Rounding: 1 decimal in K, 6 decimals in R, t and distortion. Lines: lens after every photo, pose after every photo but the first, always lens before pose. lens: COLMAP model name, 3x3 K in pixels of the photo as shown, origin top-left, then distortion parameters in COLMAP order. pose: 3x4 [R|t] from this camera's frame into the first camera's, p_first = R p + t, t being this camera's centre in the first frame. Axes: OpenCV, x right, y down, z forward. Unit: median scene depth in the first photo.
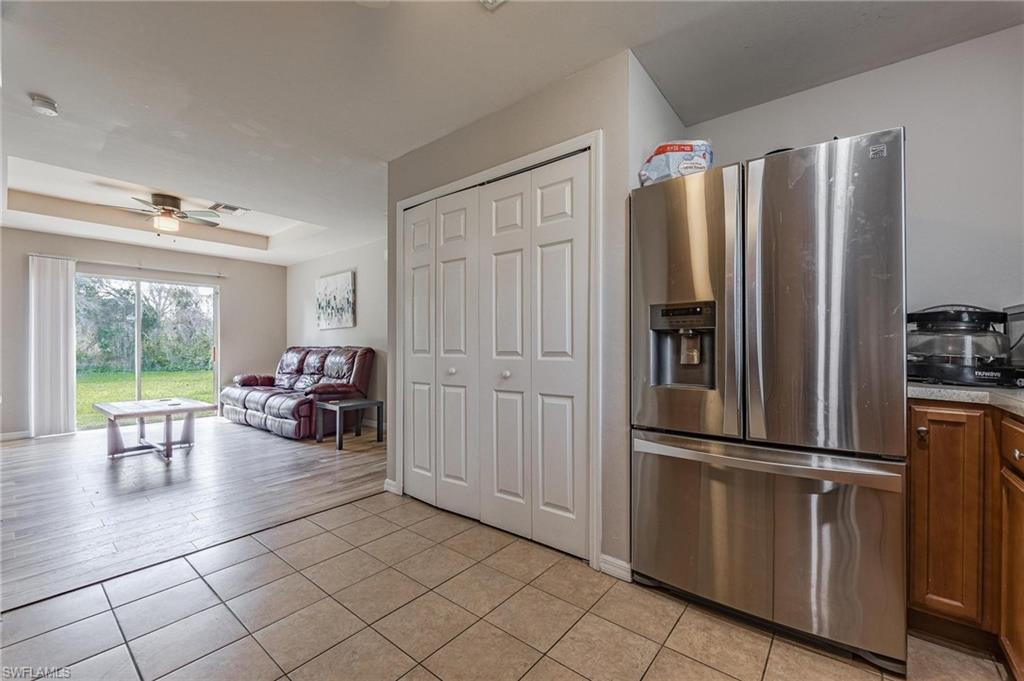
lens RADIAL K [[415.5, 0, 514.6], [0, 415.5, 343.1], [0, 0, 1]] dist [-0.003265, -0.000295]
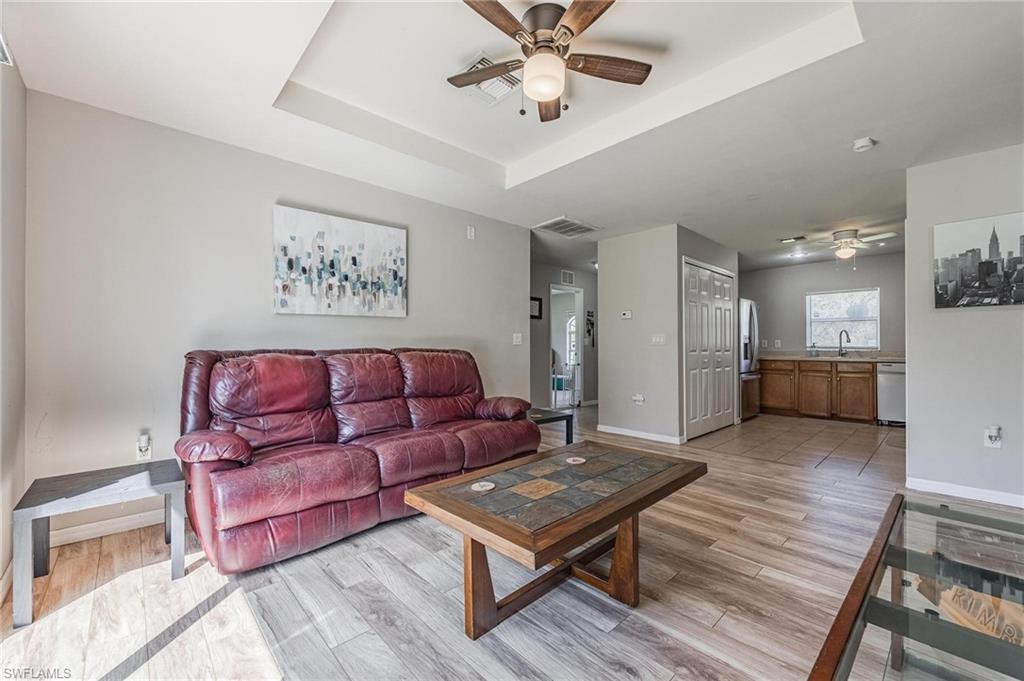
lens RADIAL K [[410.7, 0, 515.4], [0, 410.7, 344.6], [0, 0, 1]] dist [-0.002606, -0.000868]
pose [[0.132927, 0.006892, 0.991102, -1.092426], [-0.007113, 0.999957, -0.005999, 0.005264], [-0.991100, -0.006253, 0.132970, 0.822951]]
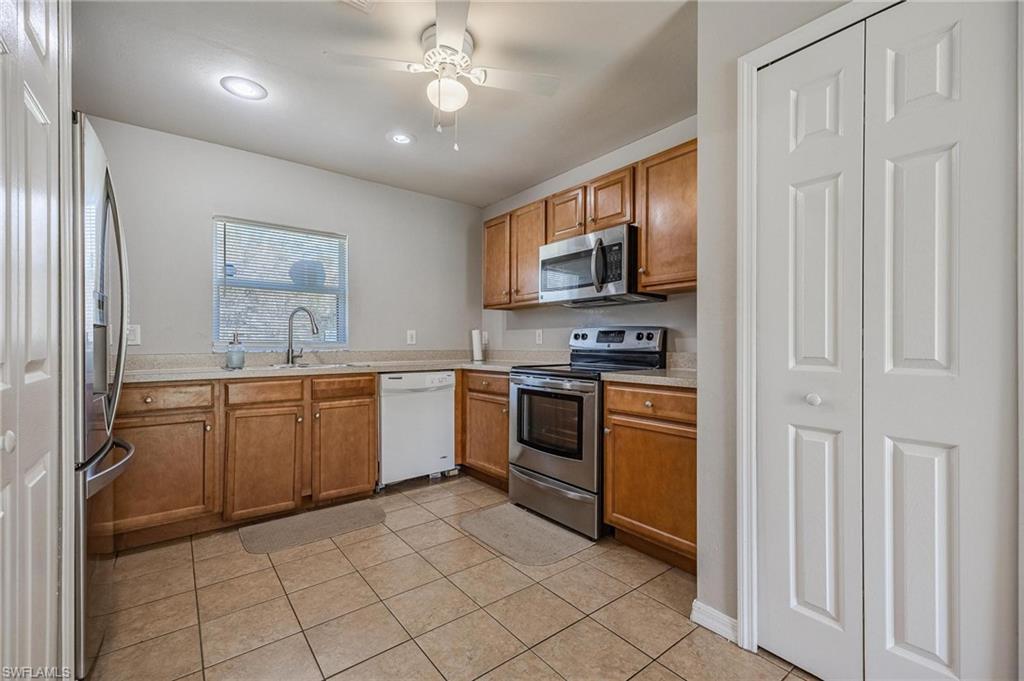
lens RADIAL K [[433.3, 0, 515.4], [0, 433.3, 344.5], [0, 0, 1]] dist [0.005786, 0.000568]
pose [[-0.975151, 0.001149, 0.221539, -0.199052], [-0.000040, 0.999986, -0.005362, 0.002833], [-0.221542, -0.005238, -0.975137, 0.551790]]
